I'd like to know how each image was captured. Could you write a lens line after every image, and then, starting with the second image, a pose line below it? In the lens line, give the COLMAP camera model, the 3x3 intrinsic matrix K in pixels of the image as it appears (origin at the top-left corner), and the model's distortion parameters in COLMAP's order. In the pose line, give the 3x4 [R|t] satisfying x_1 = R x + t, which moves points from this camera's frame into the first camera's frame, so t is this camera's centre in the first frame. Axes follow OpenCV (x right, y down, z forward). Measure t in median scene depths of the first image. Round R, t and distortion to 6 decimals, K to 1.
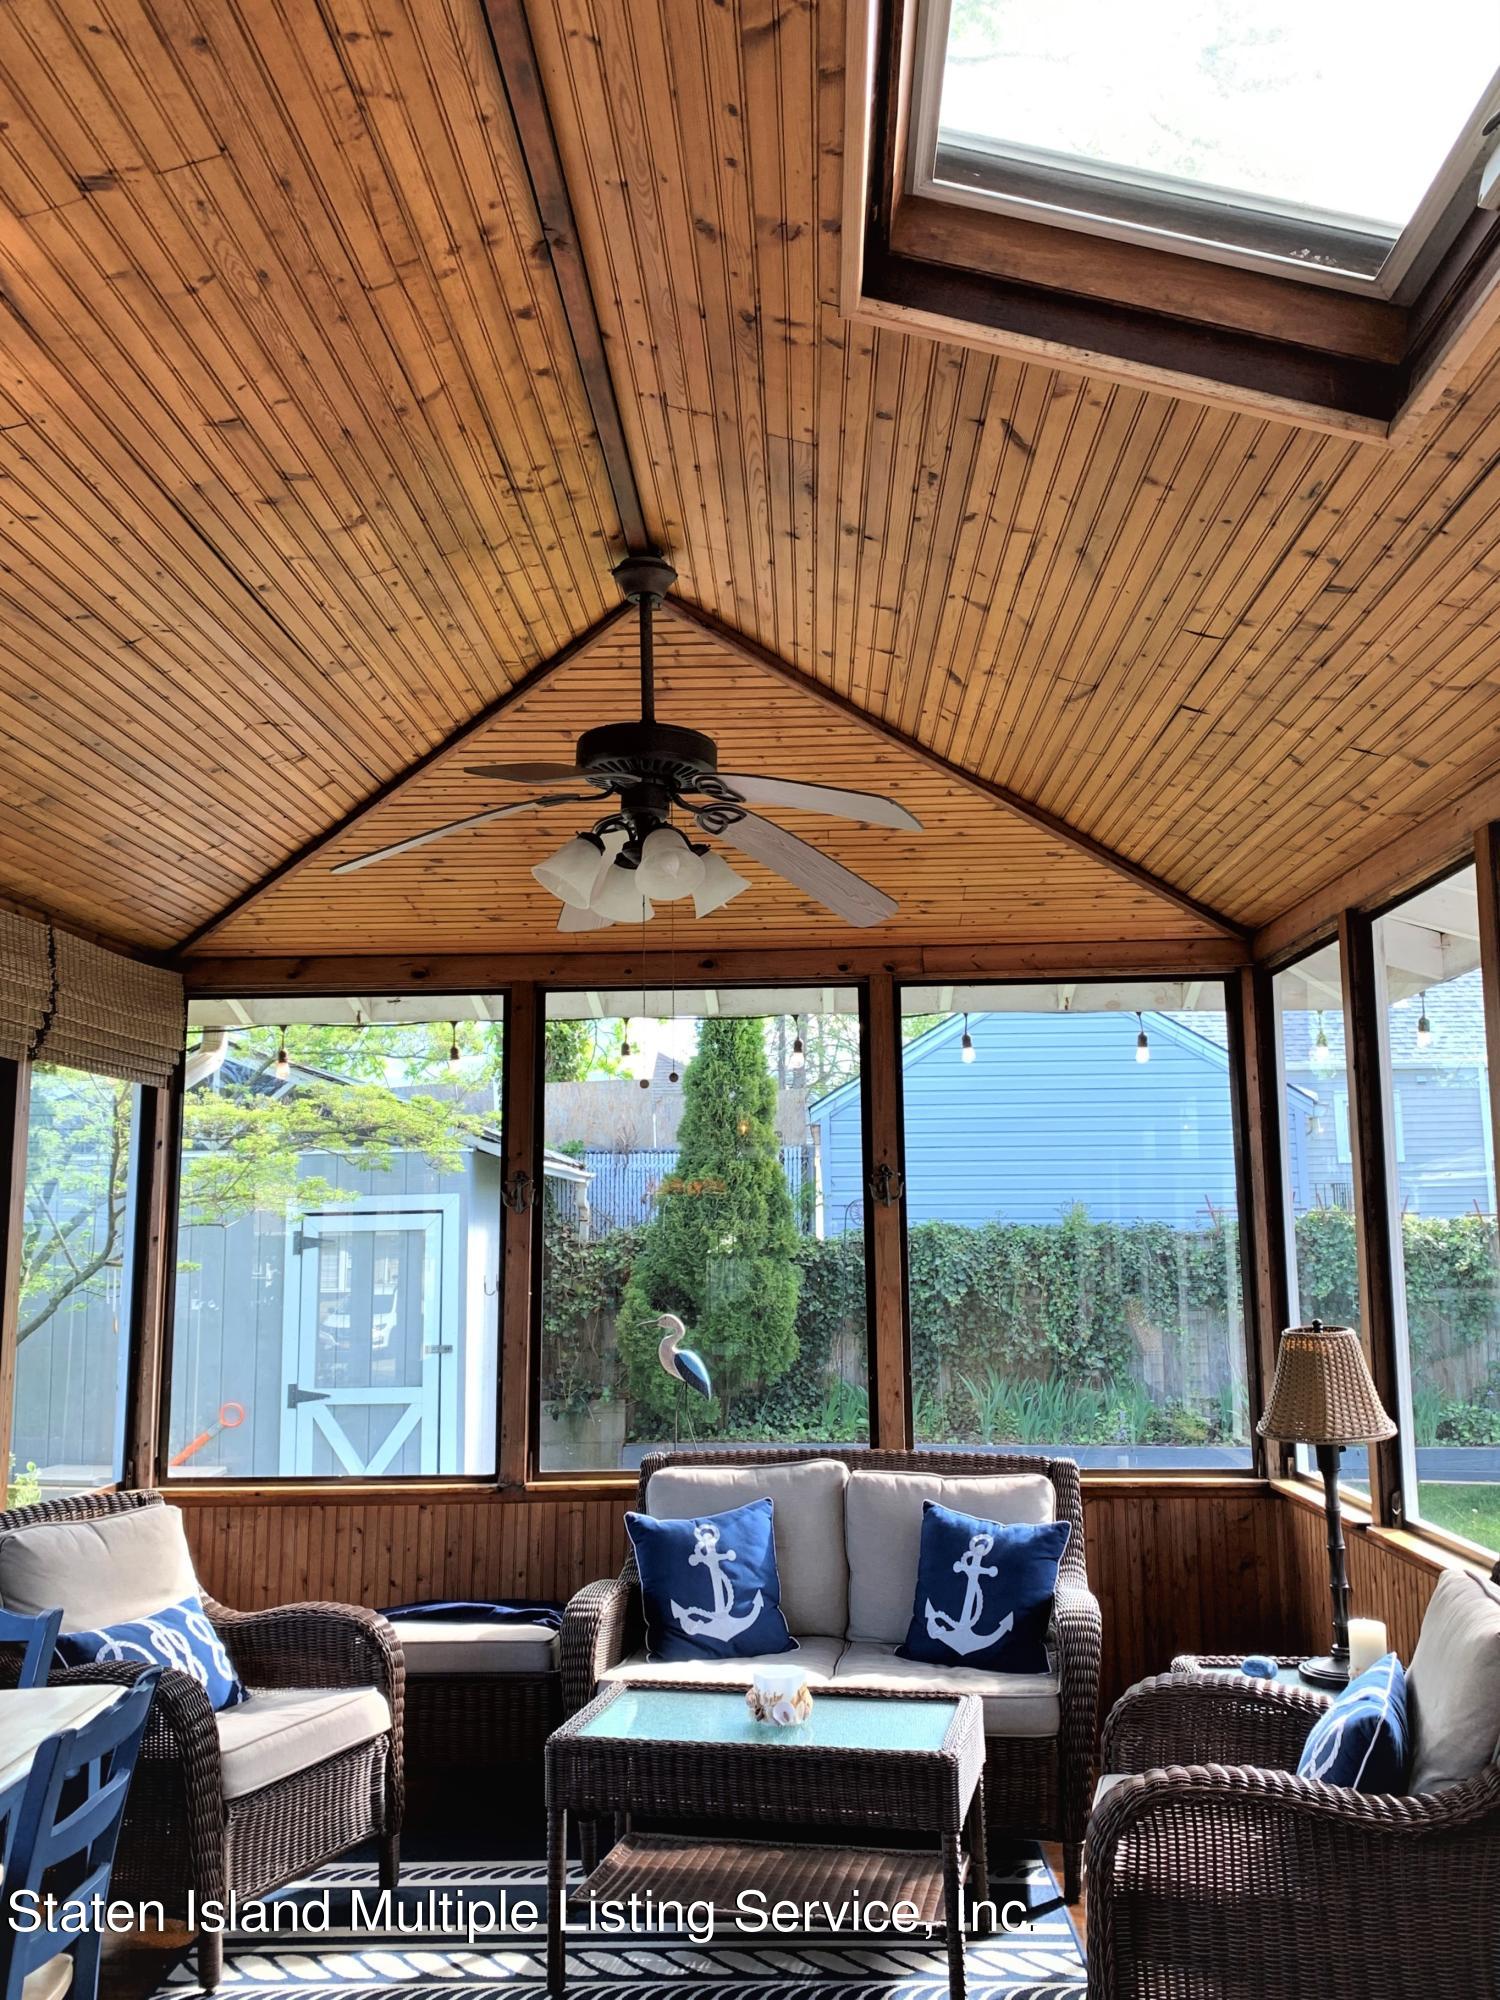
lens RADIAL K [[1538.5, 0, 740.3], [0, 1538.5, 997.9], [0, 0, 1]] dist [0.027574, -0.032867]
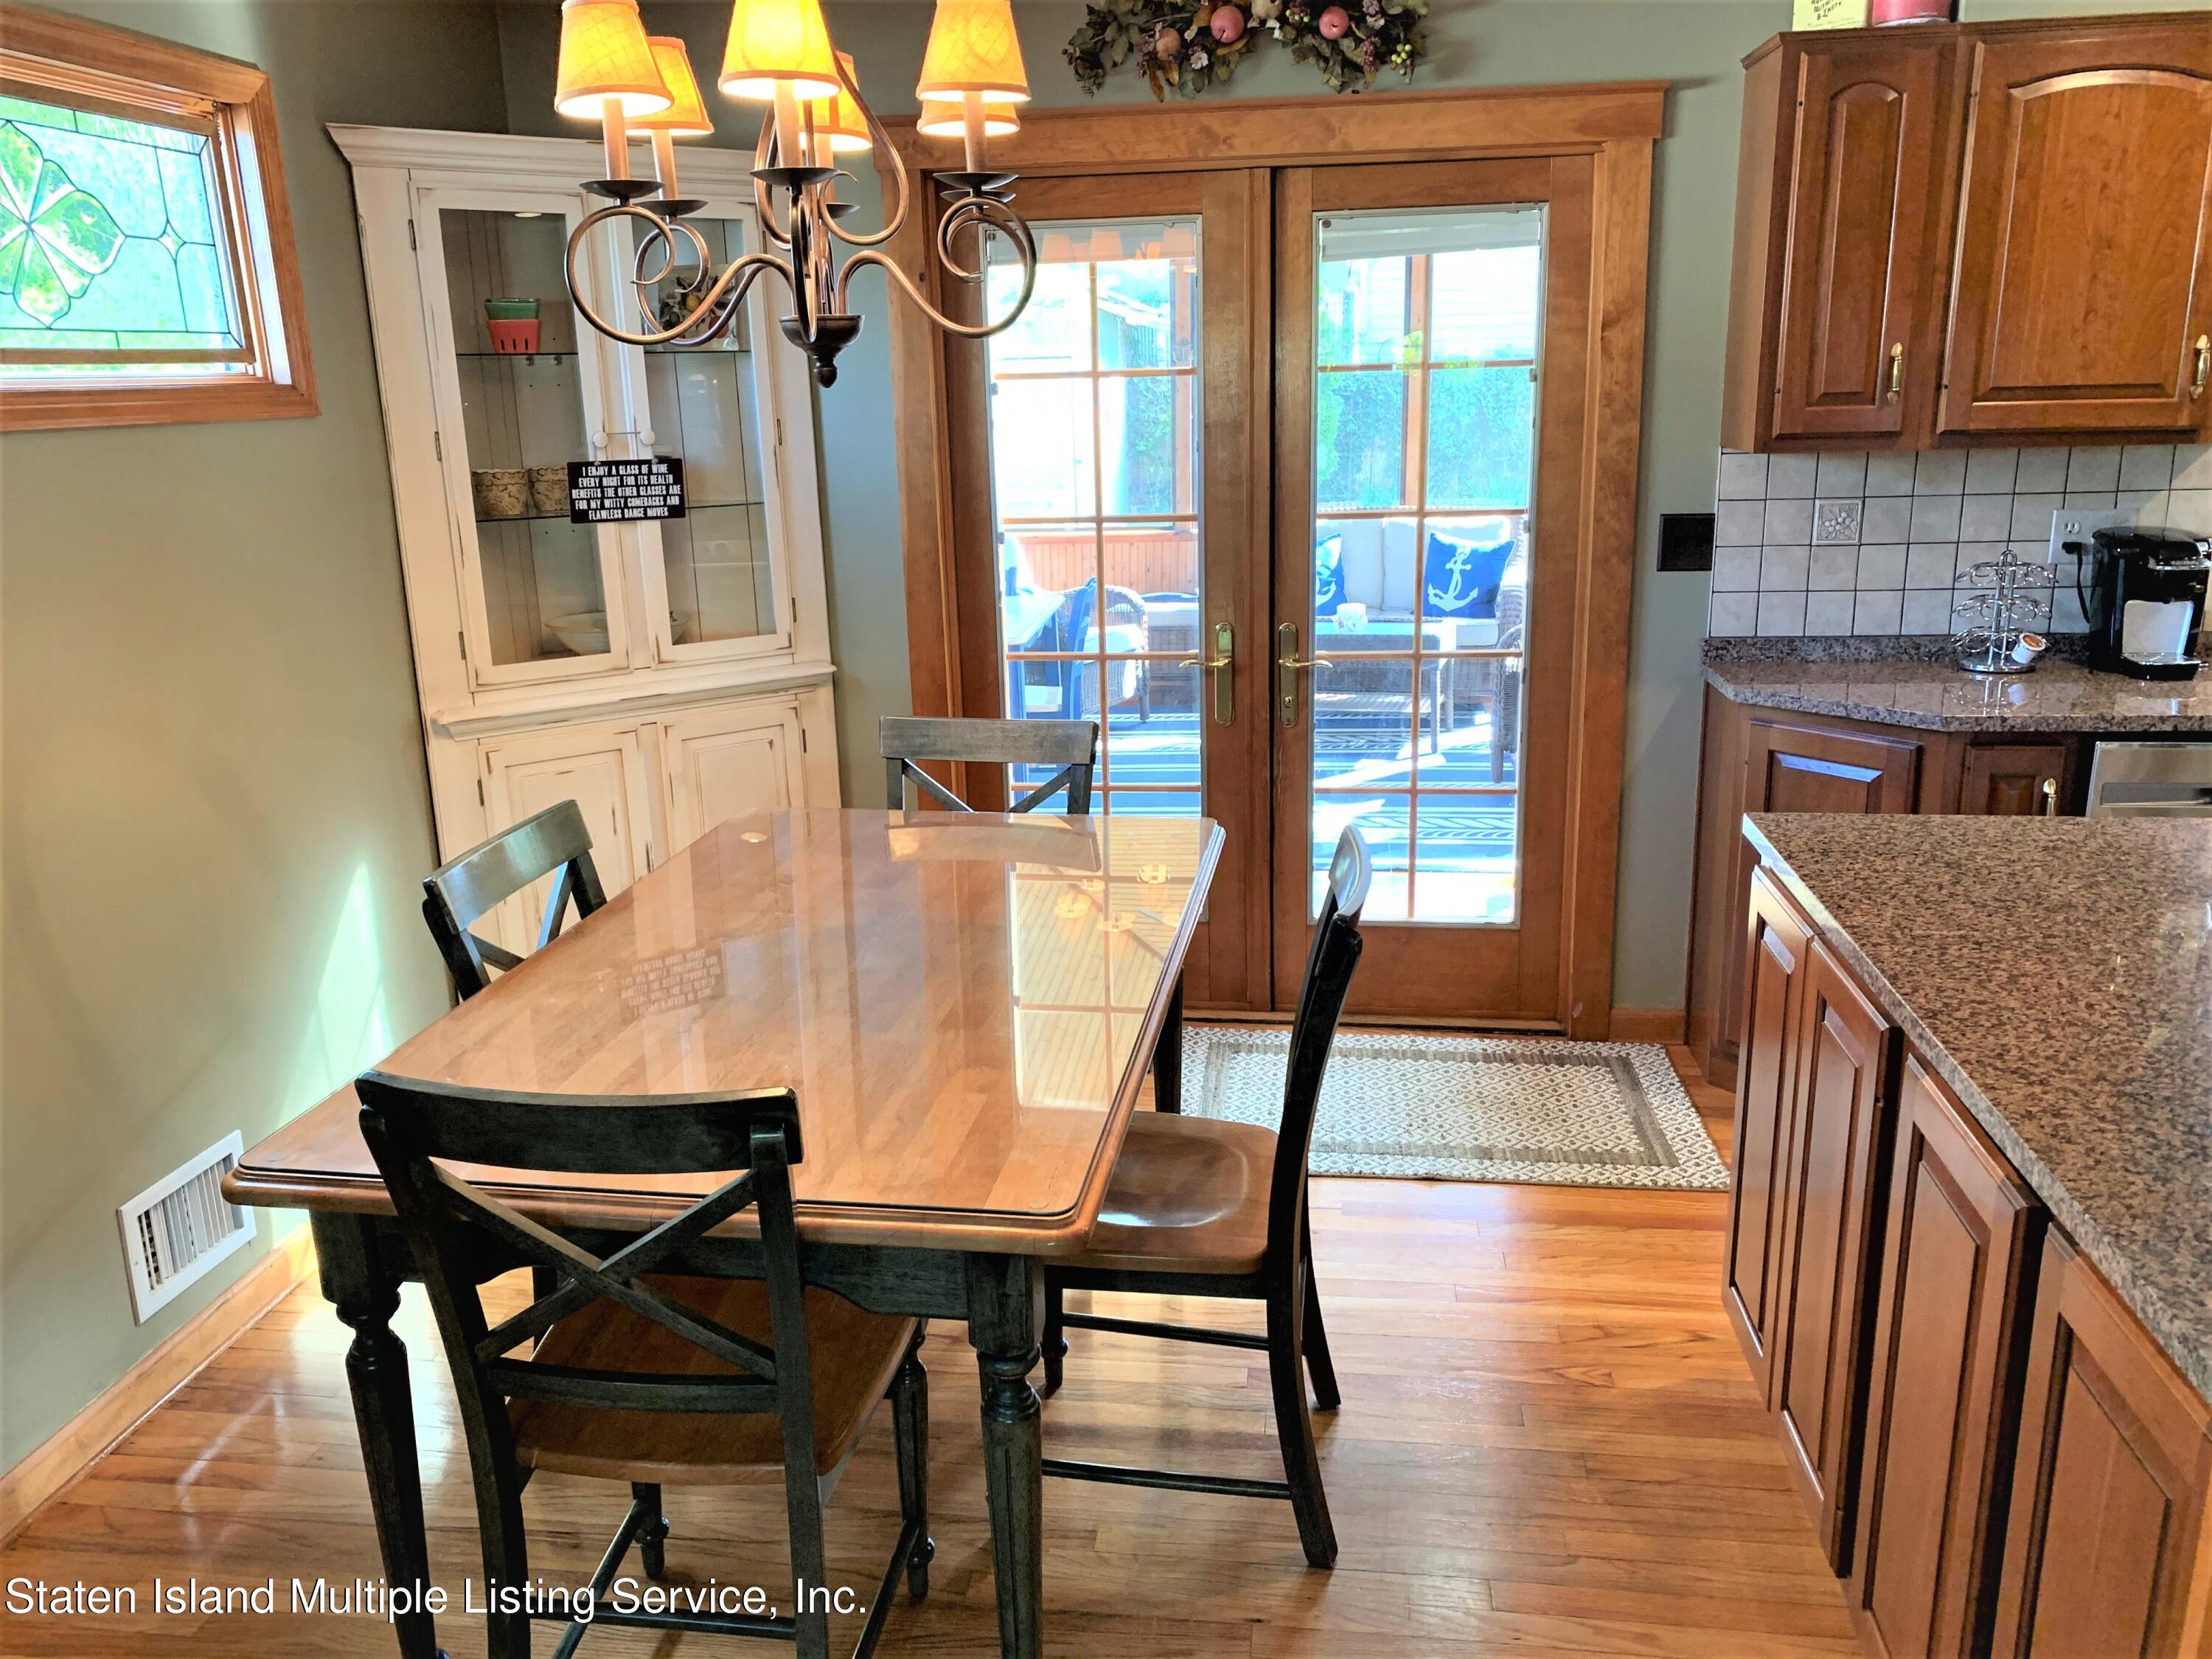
lens RADIAL K [[1701.6, 0, 1084.5], [0, 1701.6, 836.7], [0, 0, 1]] dist [0.027574, -0.032867]
pose [[0.996105, 0.000391, -0.088170, -0.100463], [0.035923, 0.911429, 0.409887, -0.161061], [0.080520, -0.411458, 0.907865, -0.921112]]
